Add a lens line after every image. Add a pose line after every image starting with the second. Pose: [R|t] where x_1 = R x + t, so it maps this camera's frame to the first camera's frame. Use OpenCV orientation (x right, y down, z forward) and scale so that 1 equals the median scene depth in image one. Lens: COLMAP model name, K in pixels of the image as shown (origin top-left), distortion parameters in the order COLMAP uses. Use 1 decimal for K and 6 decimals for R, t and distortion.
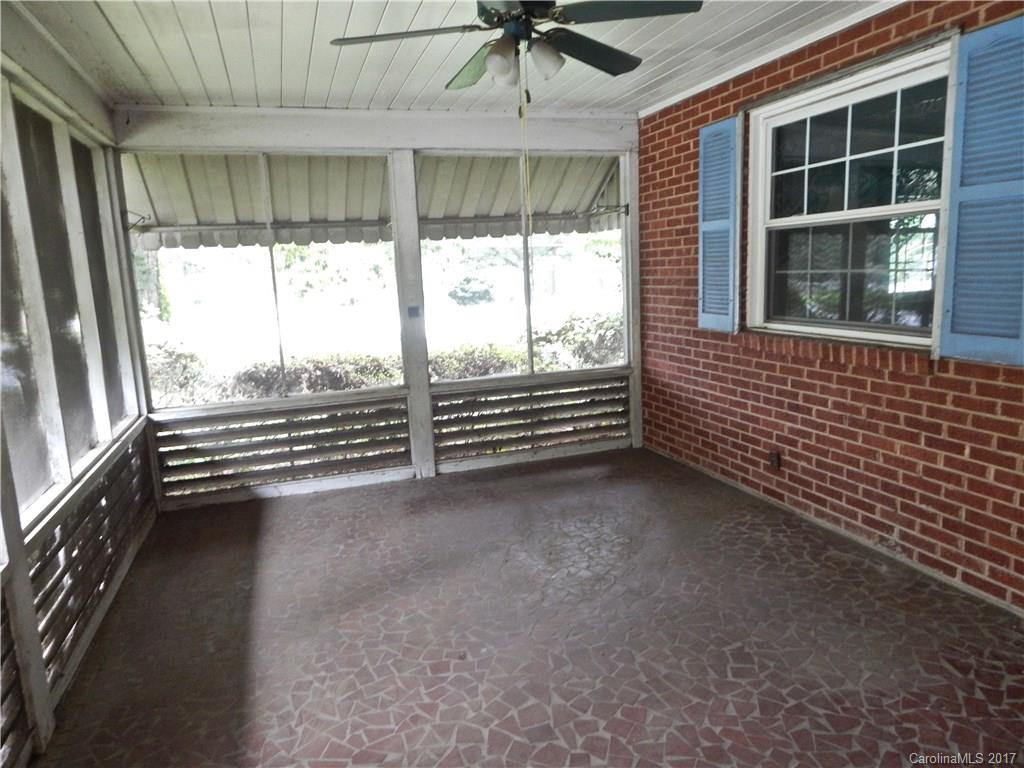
lens RADIAL K [[683.8, 0, 514.4], [0, 683.8, 383.7], [0, 0, 1]] dist [0.009819, -0.008957]
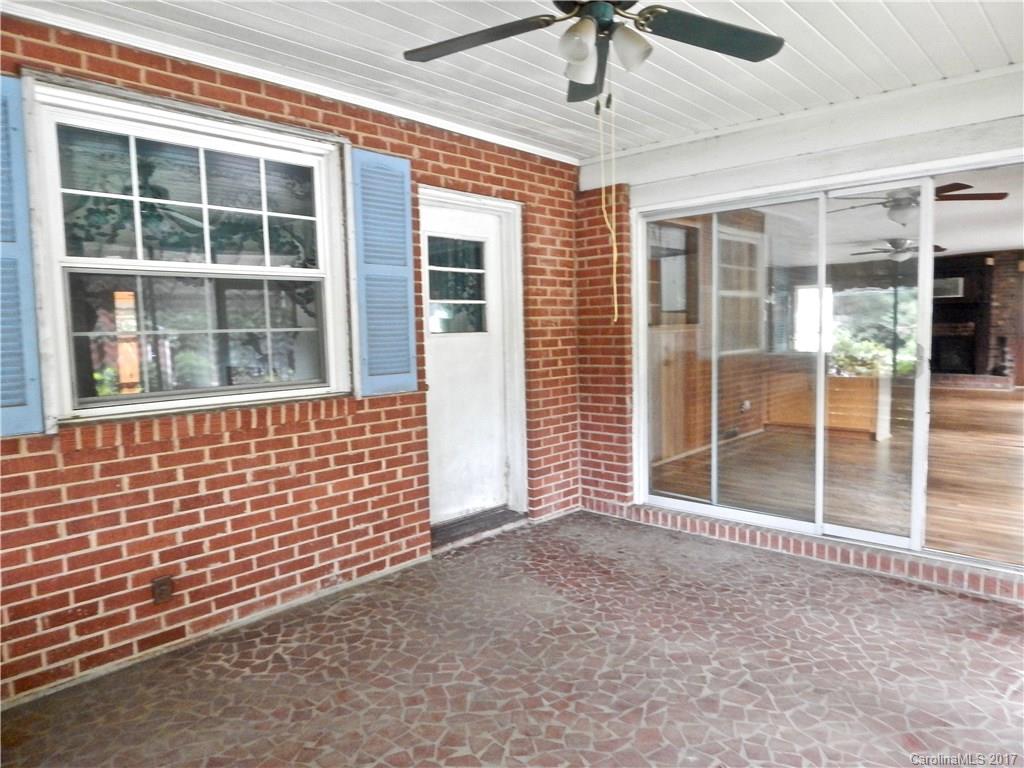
lens RADIAL K [[683.8, 0, 515.8], [0, 683.8, 383.8], [0, 0, 1]] dist [0.009819, -0.008957]
pose [[-0.486344, -0.014922, 0.873640, -0.476545], [0.191070, 0.973840, 0.123000, -0.130694], [-0.852621, 0.226746, -0.470770, 1.087879]]
